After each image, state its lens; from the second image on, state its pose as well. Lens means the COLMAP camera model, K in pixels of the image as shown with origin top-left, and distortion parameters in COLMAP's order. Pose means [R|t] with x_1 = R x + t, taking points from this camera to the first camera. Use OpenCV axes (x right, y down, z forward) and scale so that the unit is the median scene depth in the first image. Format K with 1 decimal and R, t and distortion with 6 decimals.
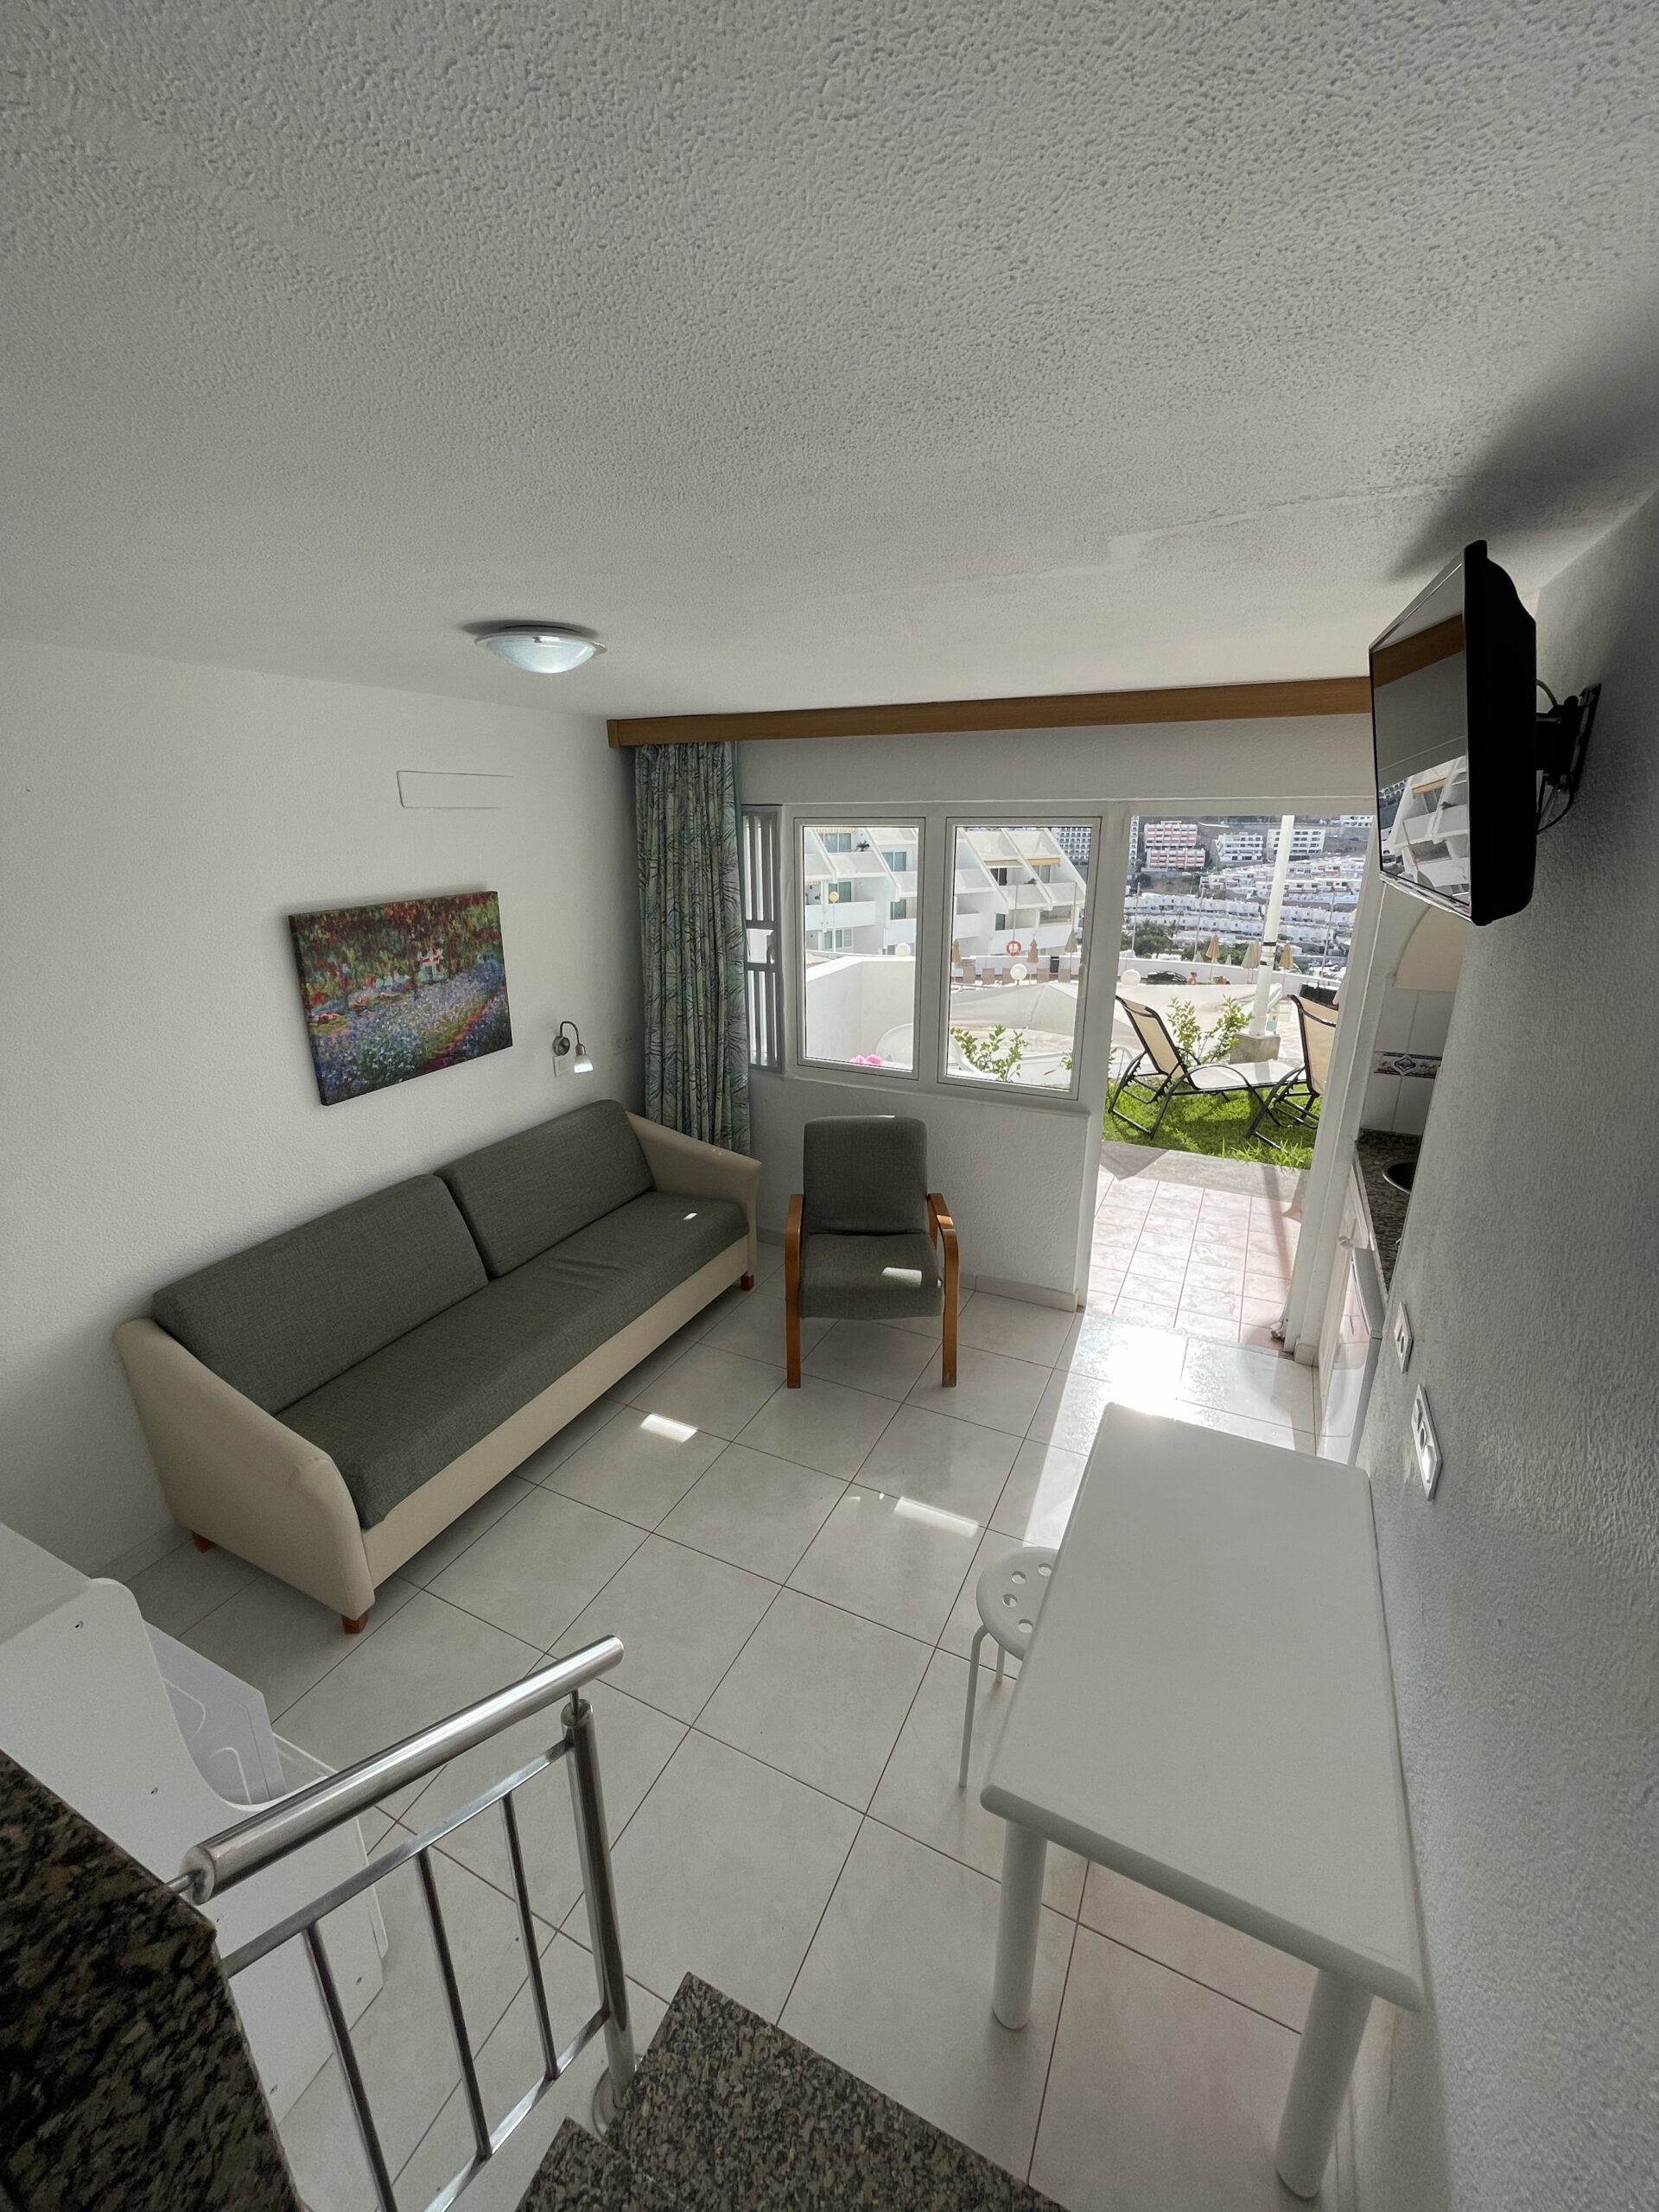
lens RADIAL K [[891.4, 0, 830.8], [0, 891.4, 1101.7], [0, 0, 1]] dist [-0.001105, 0.000562]
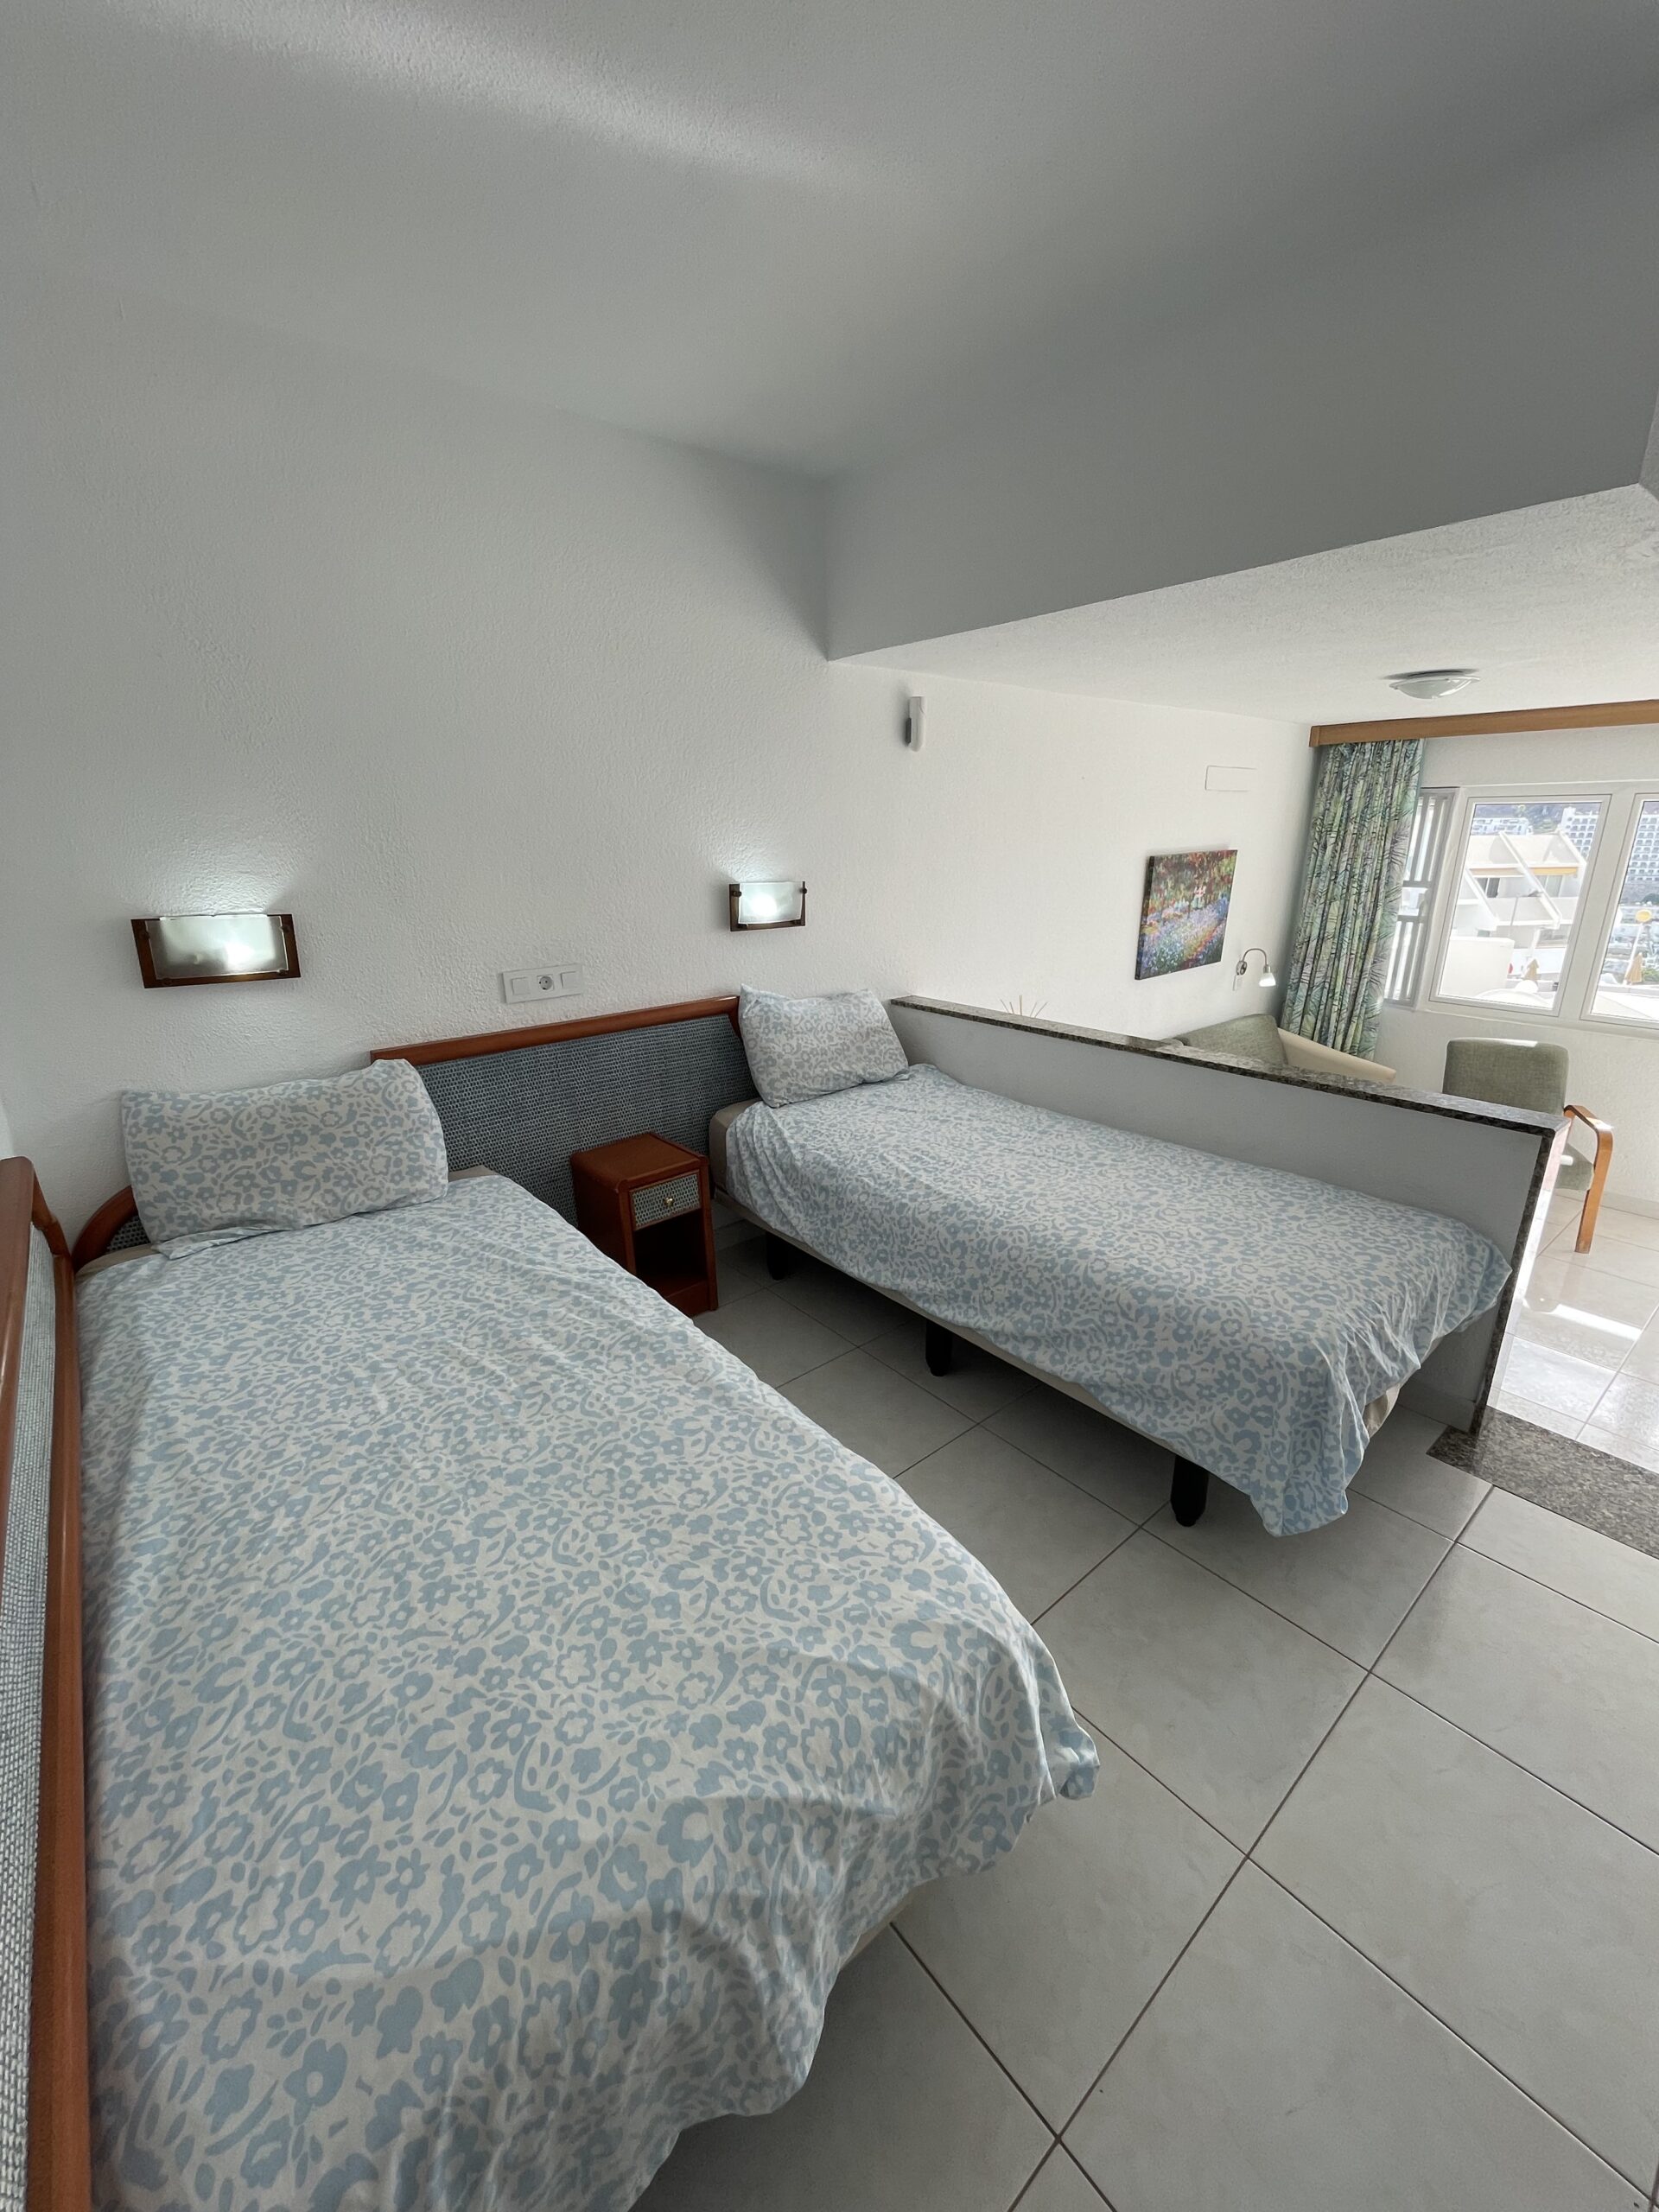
lens RADIAL K [[894.5, 0, 830.9], [0, 894.5, 1102.3], [0, 0, 1]] dist [0.000666, -0.000696]
pose [[0.910574, 0.120576, -0.395369, -0.344607], [-0.122813, 0.992233, 0.019751, 0.212043], [0.394680, 0.030572, 0.918310, -0.546486]]
